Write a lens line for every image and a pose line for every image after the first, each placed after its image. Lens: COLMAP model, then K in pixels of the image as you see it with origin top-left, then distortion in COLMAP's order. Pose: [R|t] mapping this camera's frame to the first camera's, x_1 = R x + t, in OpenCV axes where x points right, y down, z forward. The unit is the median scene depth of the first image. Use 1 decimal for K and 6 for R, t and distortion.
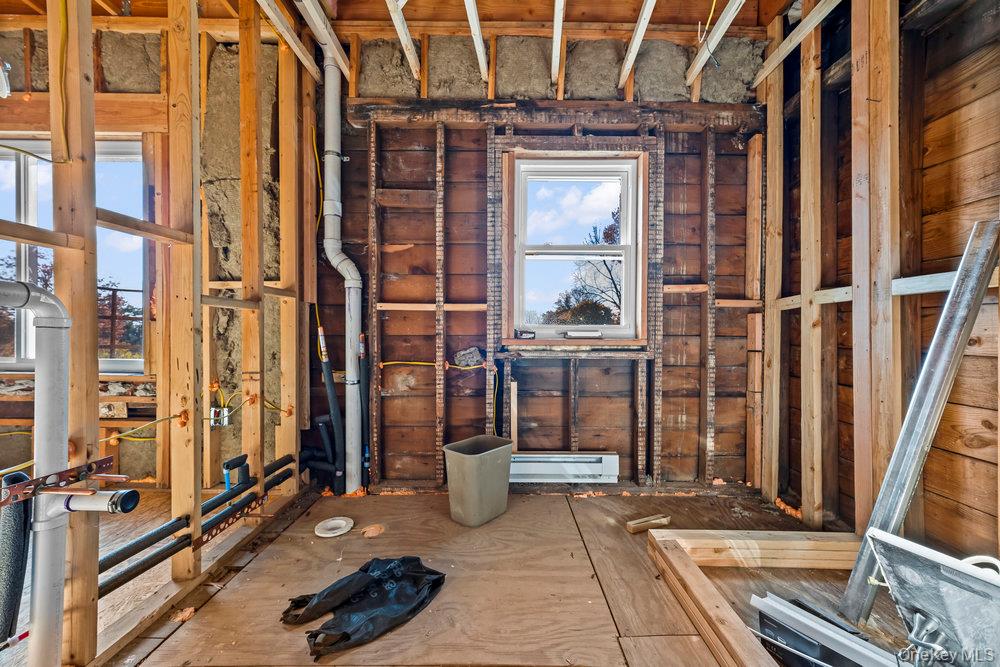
lens RADIAL K [[401.7, 0, 500.0], [0, 401.7, 333.5], [0, 0, 1]] dist [0.002043, 0.000159]
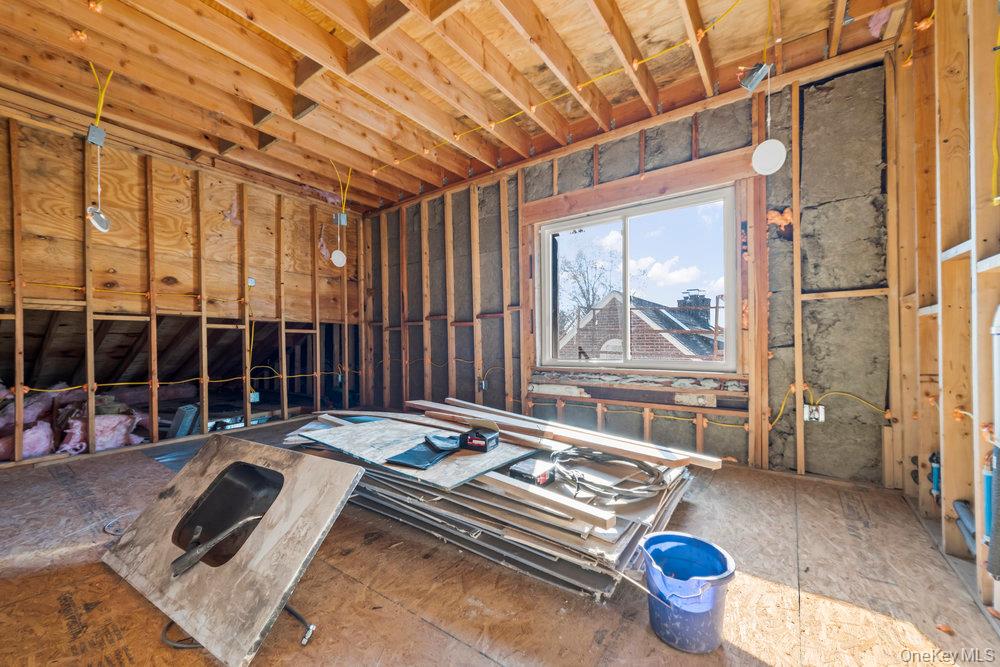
lens RADIAL K [[401.7, 0, 500.0], [0, 401.7, 333.5], [0, 0, 1]] dist [0.002043, 0.000159]
pose [[0.801394, -0.027964, -0.597482, -0.724375], [0.012822, 0.999480, -0.029580, 0.006177], [0.597999, 0.016044, 0.801336, -0.429407]]
